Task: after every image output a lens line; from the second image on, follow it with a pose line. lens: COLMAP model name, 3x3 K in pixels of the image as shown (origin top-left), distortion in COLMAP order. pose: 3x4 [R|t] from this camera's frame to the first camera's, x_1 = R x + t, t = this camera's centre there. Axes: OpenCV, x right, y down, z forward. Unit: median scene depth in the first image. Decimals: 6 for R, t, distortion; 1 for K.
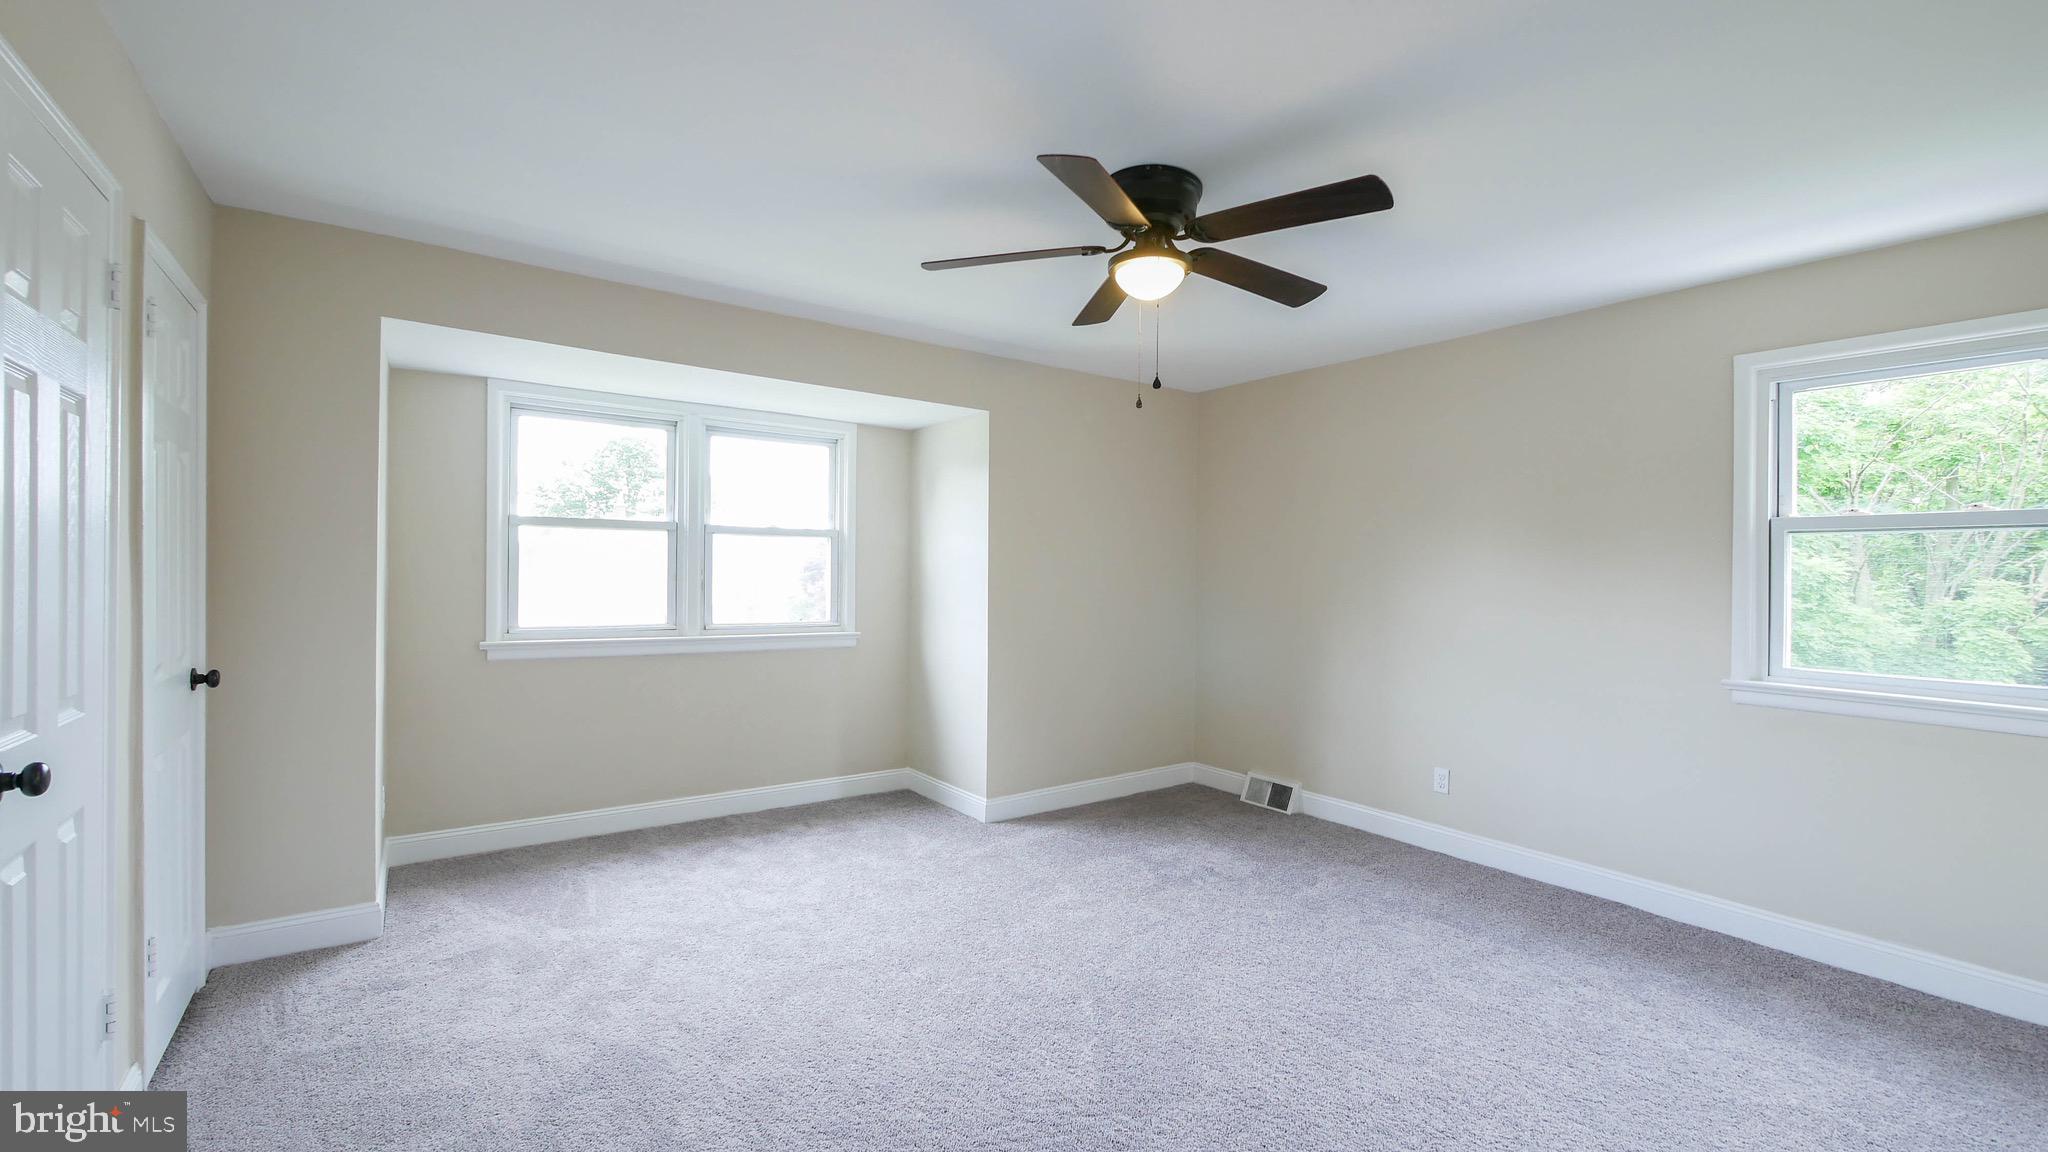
lens RADIAL K [[845.4, 0, 1024.0], [0, 845.4, 576.0], [0, 0, 1]] dist [0.000358, 0.000108]
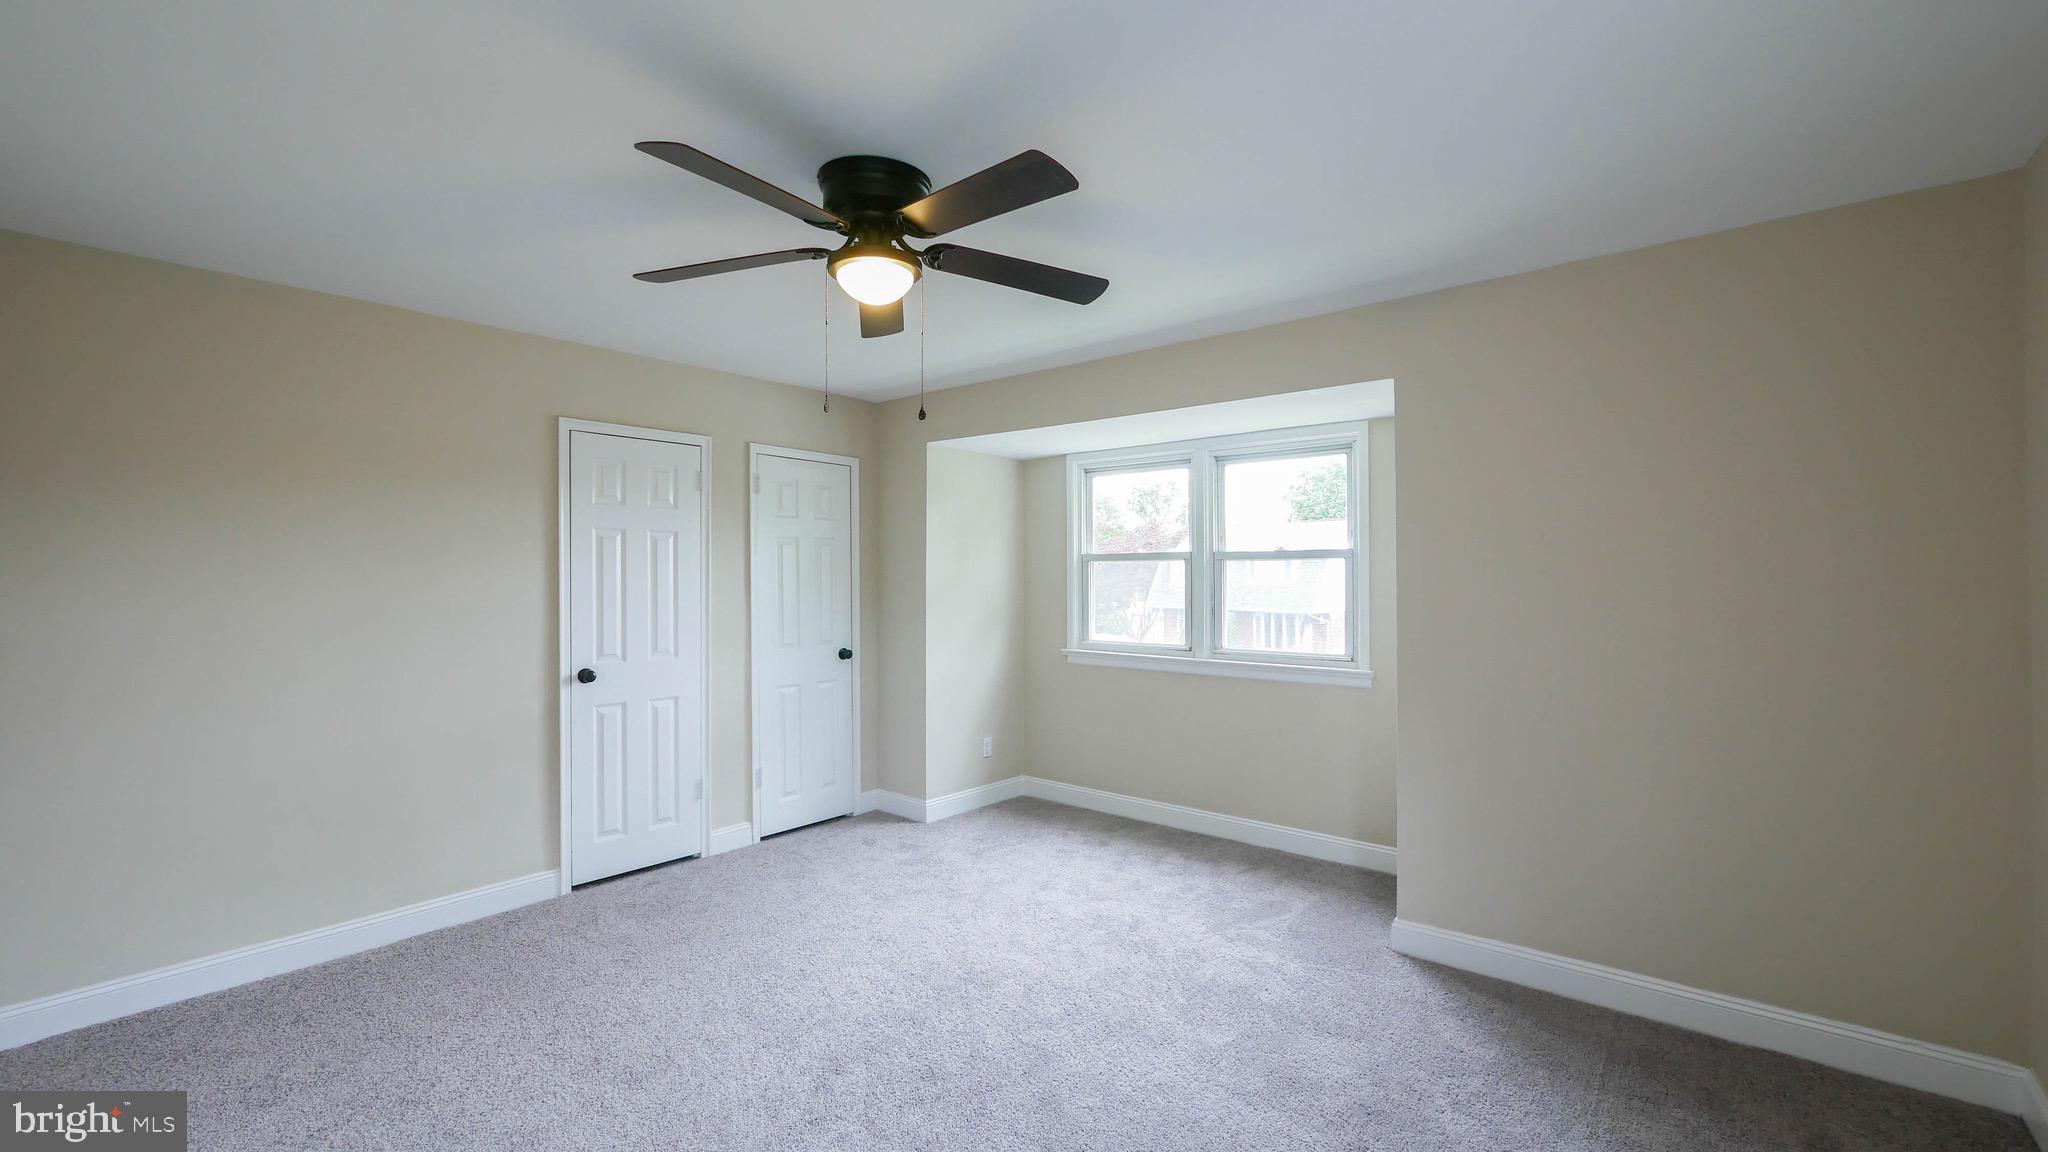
lens RADIAL K [[857.4, 0, 1023.0], [0, 857.4, 587.2], [0, 0, 1]] dist [-0.000301, 0.000011]
pose [[0.242771, -0.004795, -0.970072, 0.608193], [-0.000631, 0.999987, -0.005100, -0.012992], [0.970083, 0.001851, 0.242765, 0.532598]]
